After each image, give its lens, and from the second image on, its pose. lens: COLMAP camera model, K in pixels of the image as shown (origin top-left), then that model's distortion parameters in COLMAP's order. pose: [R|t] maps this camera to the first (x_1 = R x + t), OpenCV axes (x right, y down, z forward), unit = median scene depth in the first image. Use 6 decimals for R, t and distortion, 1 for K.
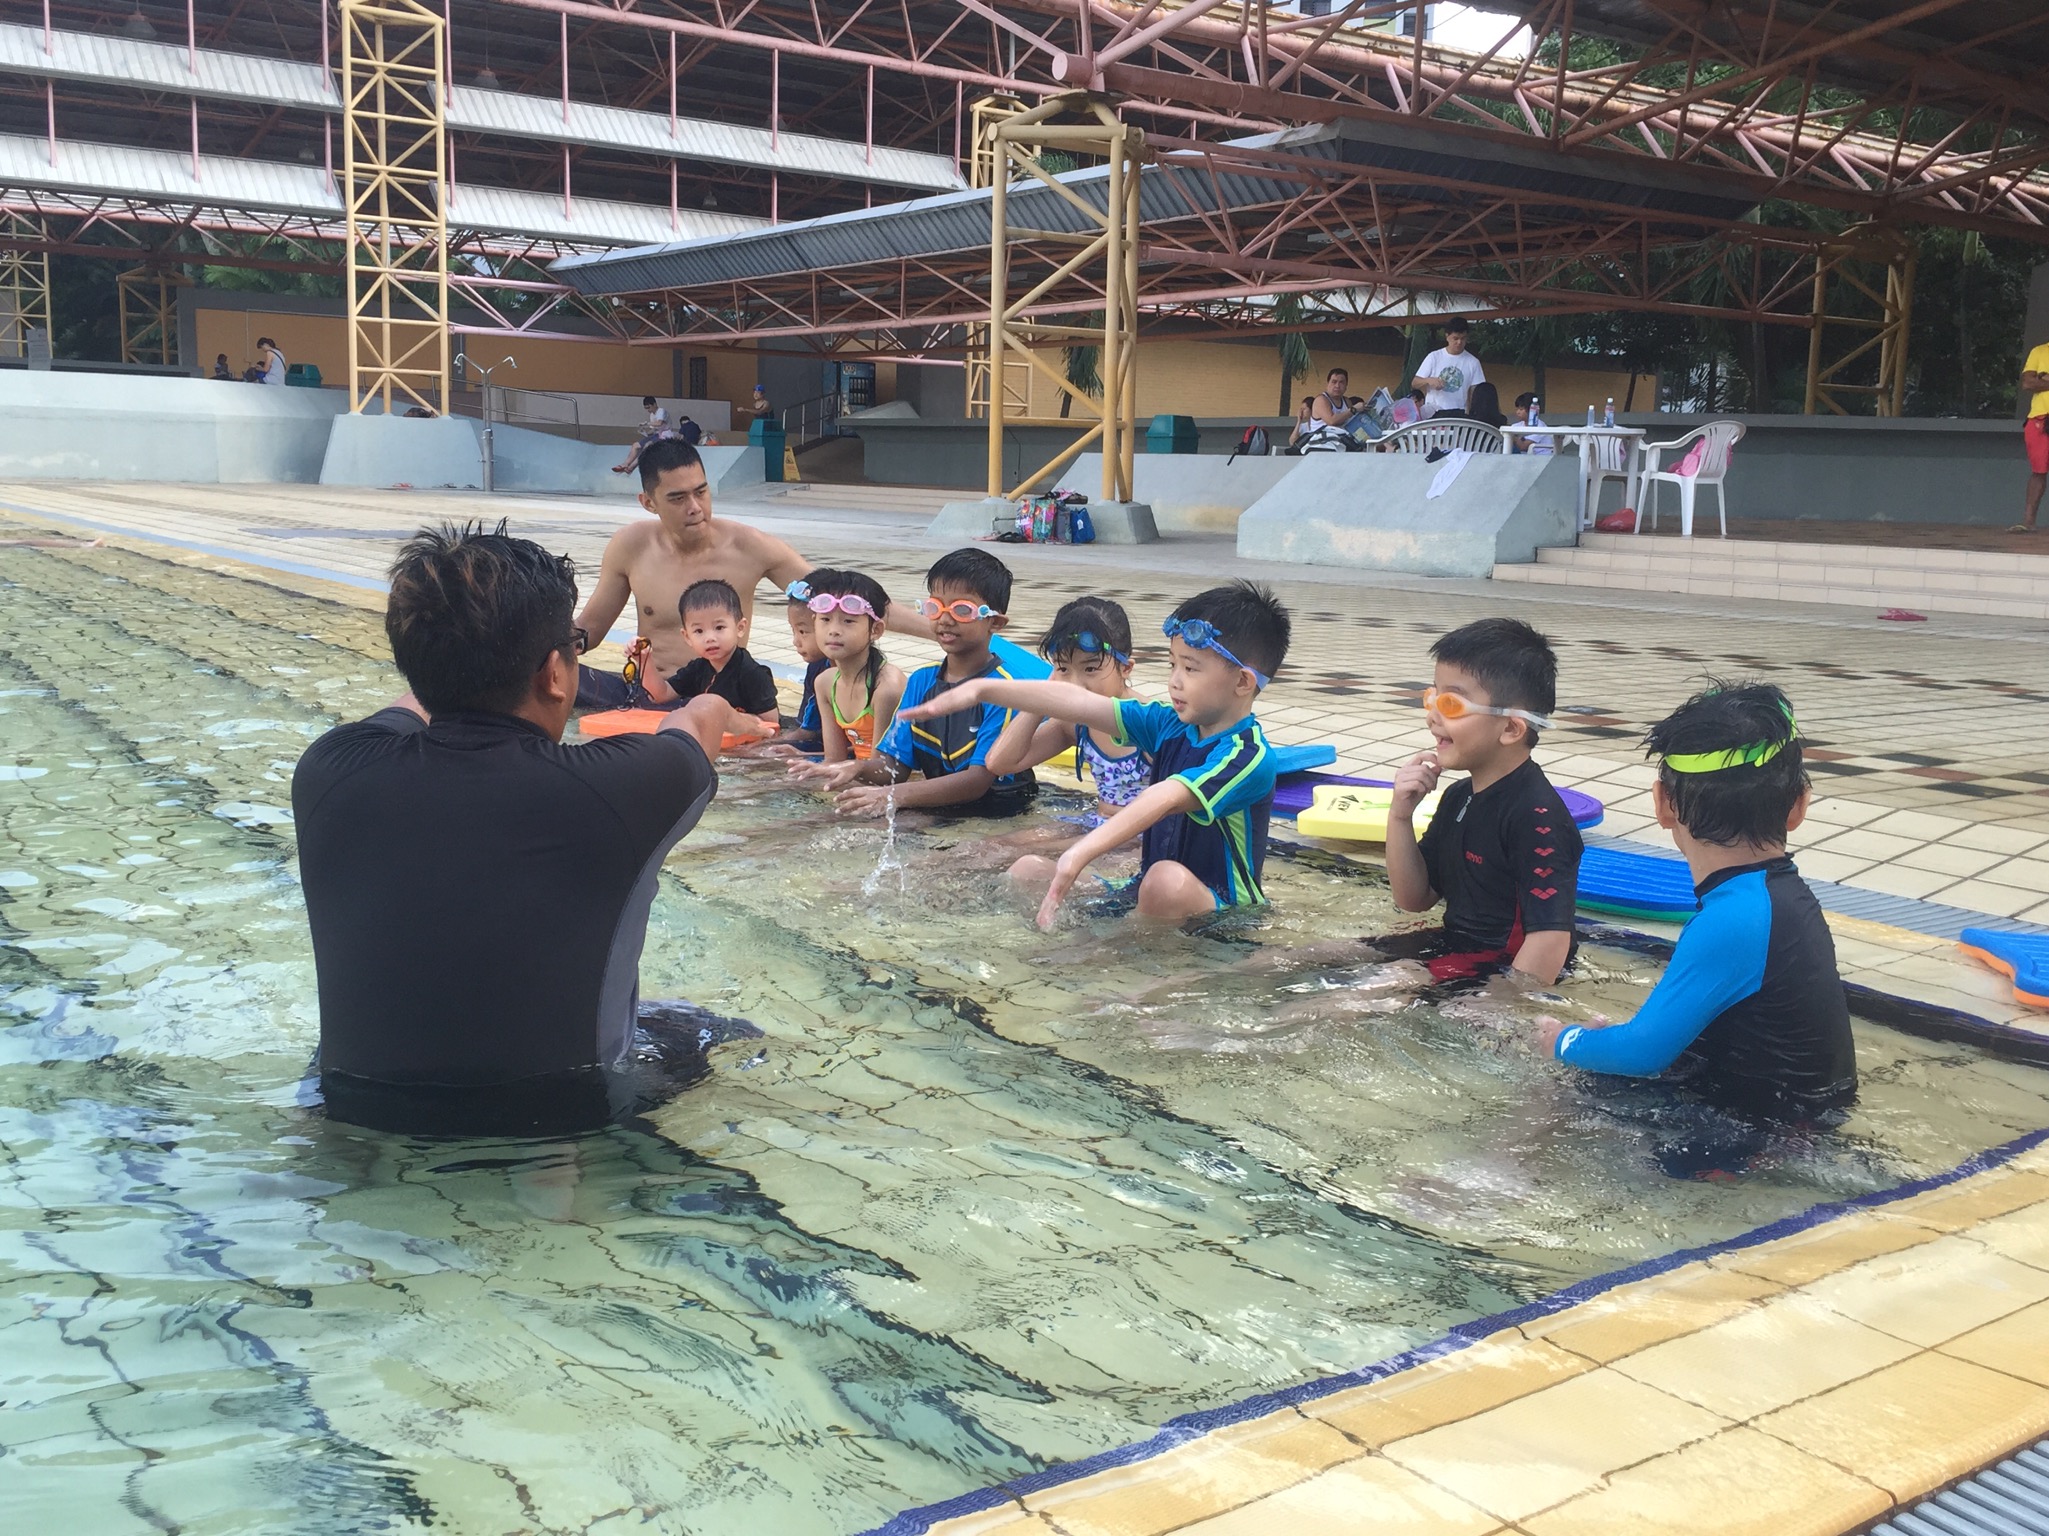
lens RADIAL K [[2271.1, 0, 900.2], [0, 2271.1, 769.8], [0, 0, 1]] dist [0.218652, -0.291141]
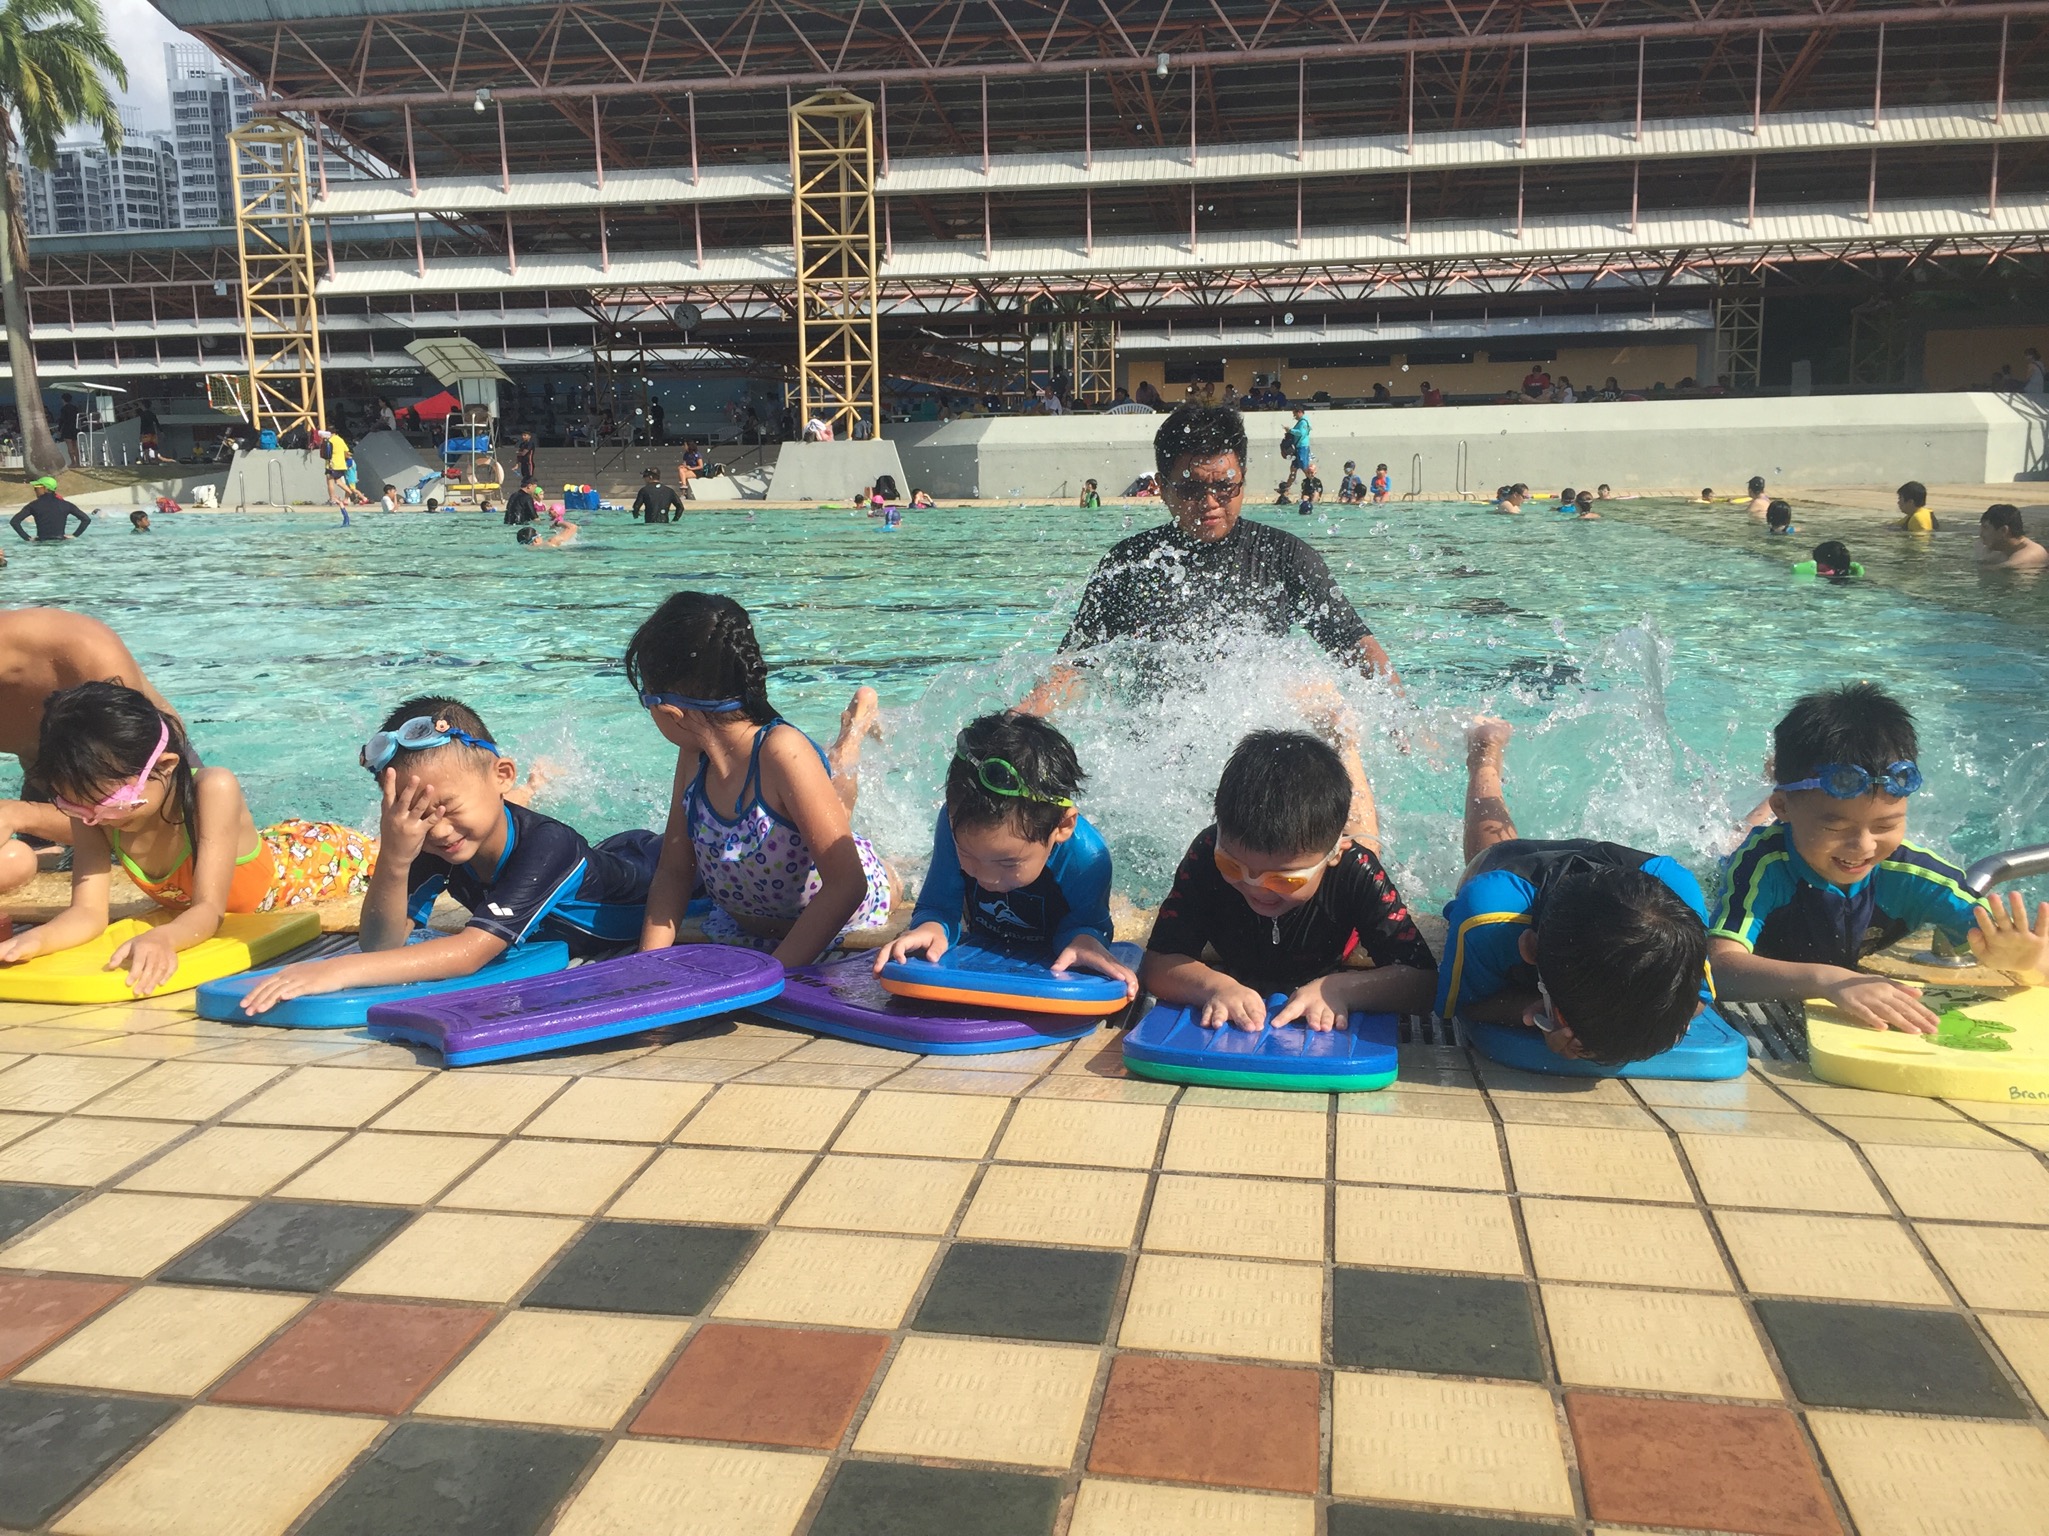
lens RADIAL K [[1725.2, 0, 1061.8], [0, 1725.2, 756.5], [0, 0, 1]] dist [0.087304, -0.128078]
pose [[0.662420, 0.097448, -0.742767, 0.553978], [-0.070380, 0.995213, 0.067802, -0.058533], [0.745819, 0.007362, 0.666108, 0.479416]]
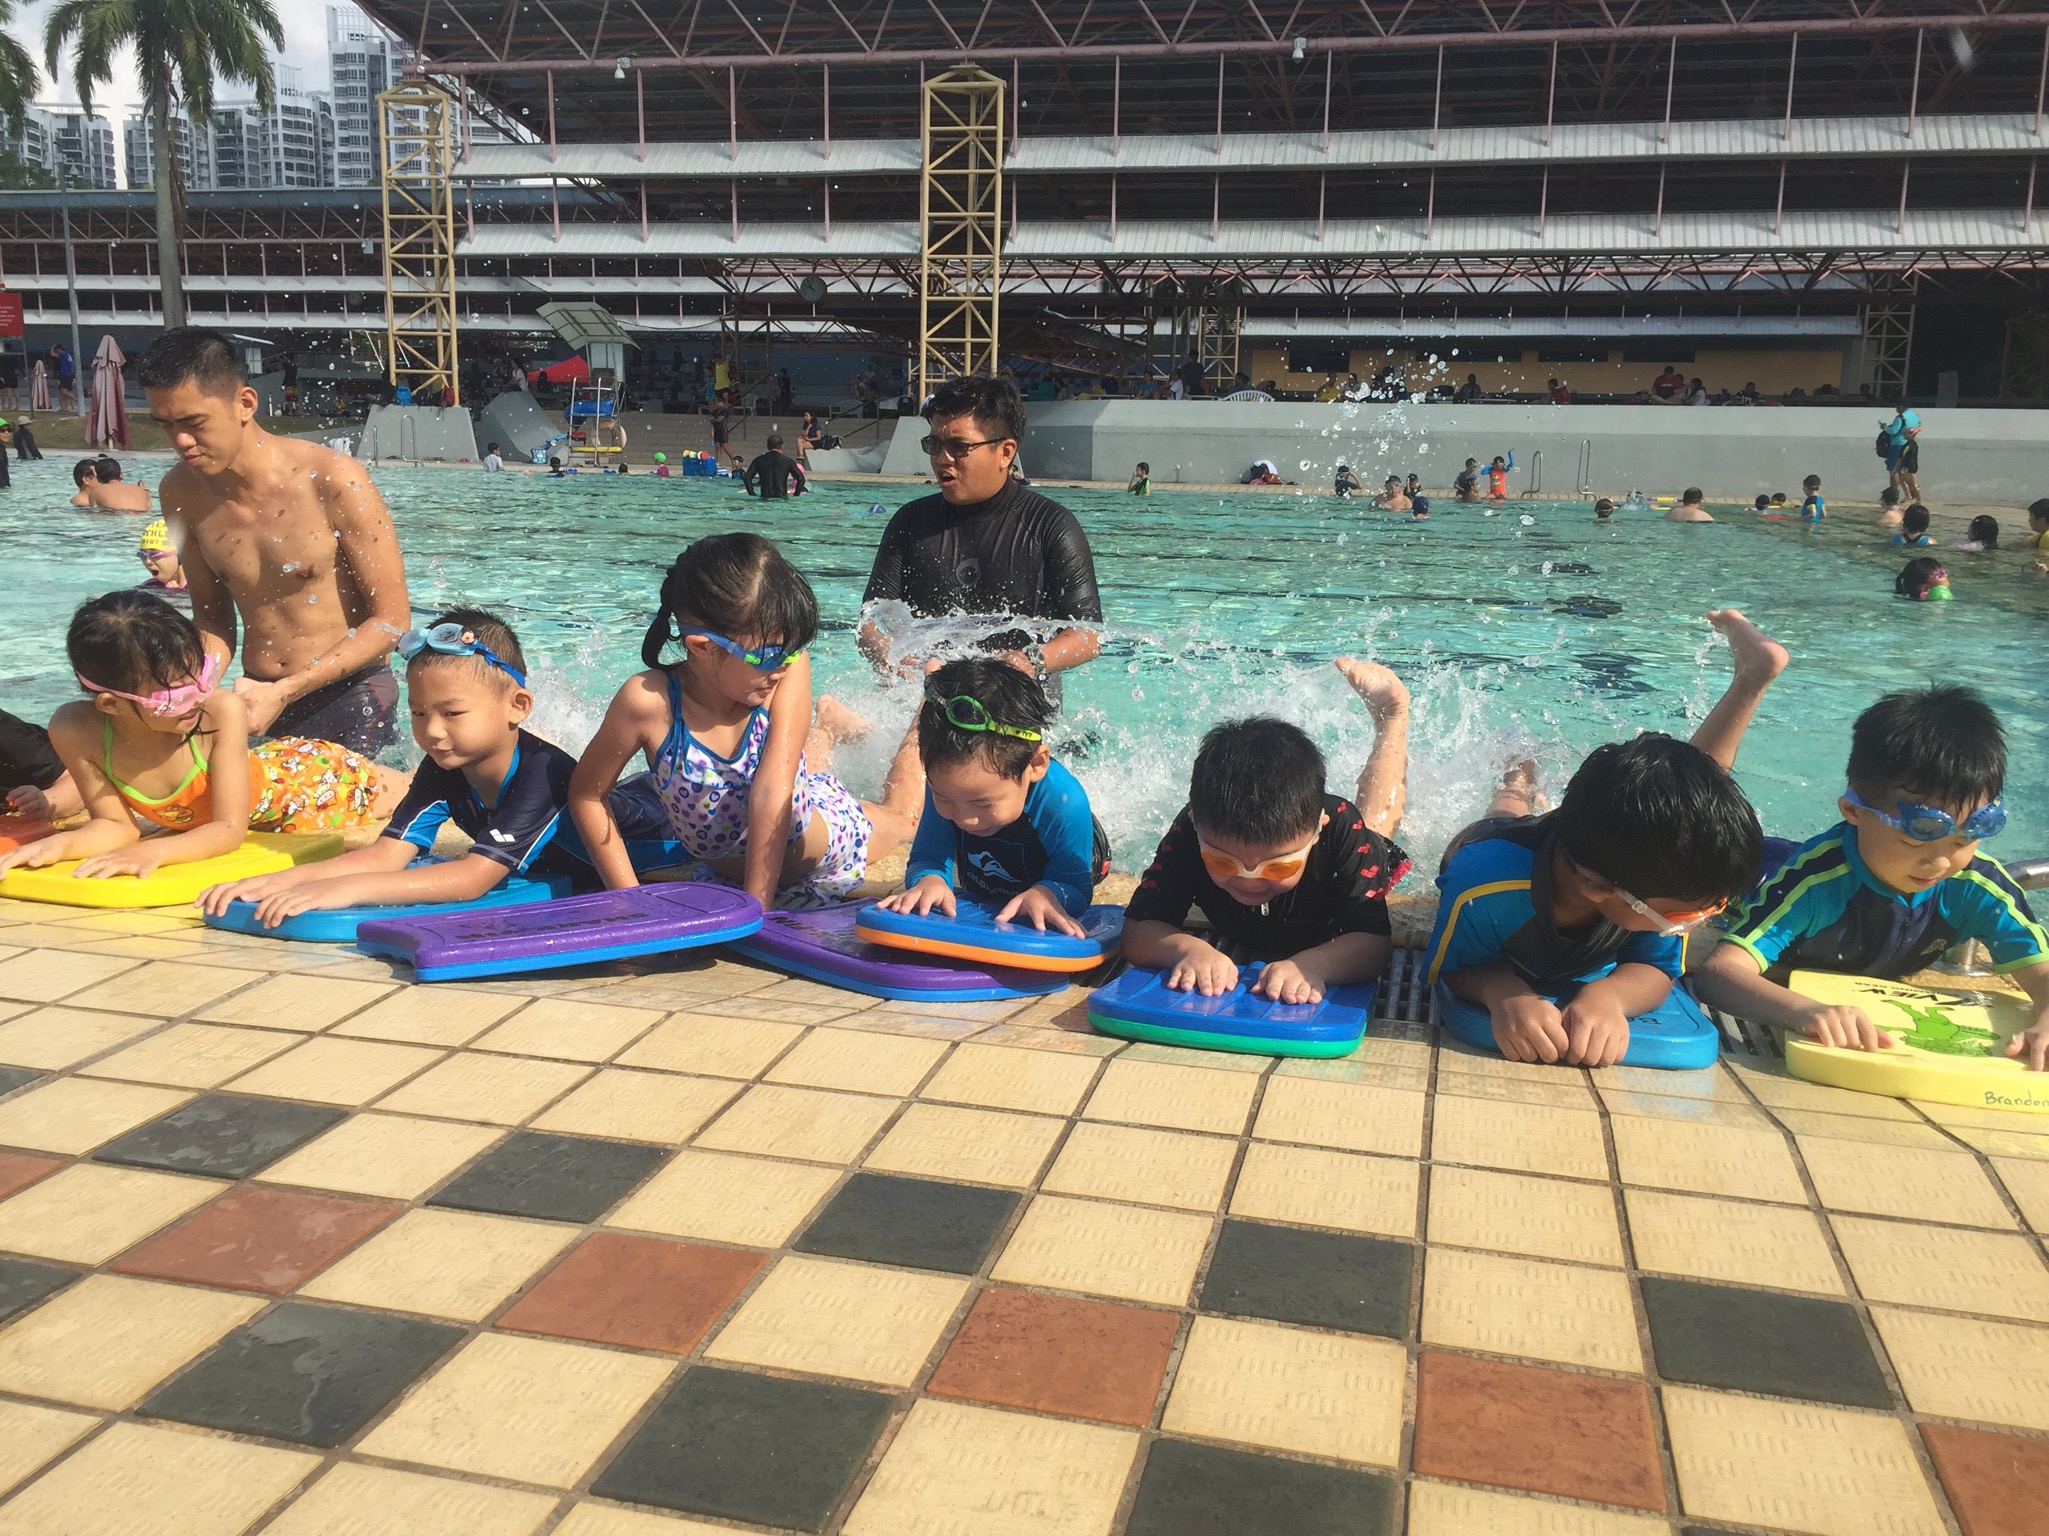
lens RADIAL K [[1725.2, 0, 1061.8], [0, 1725.2, 756.5], [0, 0, 1]] dist [0.087304, -0.128078]
pose [[0.610748, 0.135380, -0.780166, 0.555763], [-0.114110, 0.990039, 0.082469, -0.058201], [0.783560, 0.038657, 0.620113, 0.481341]]
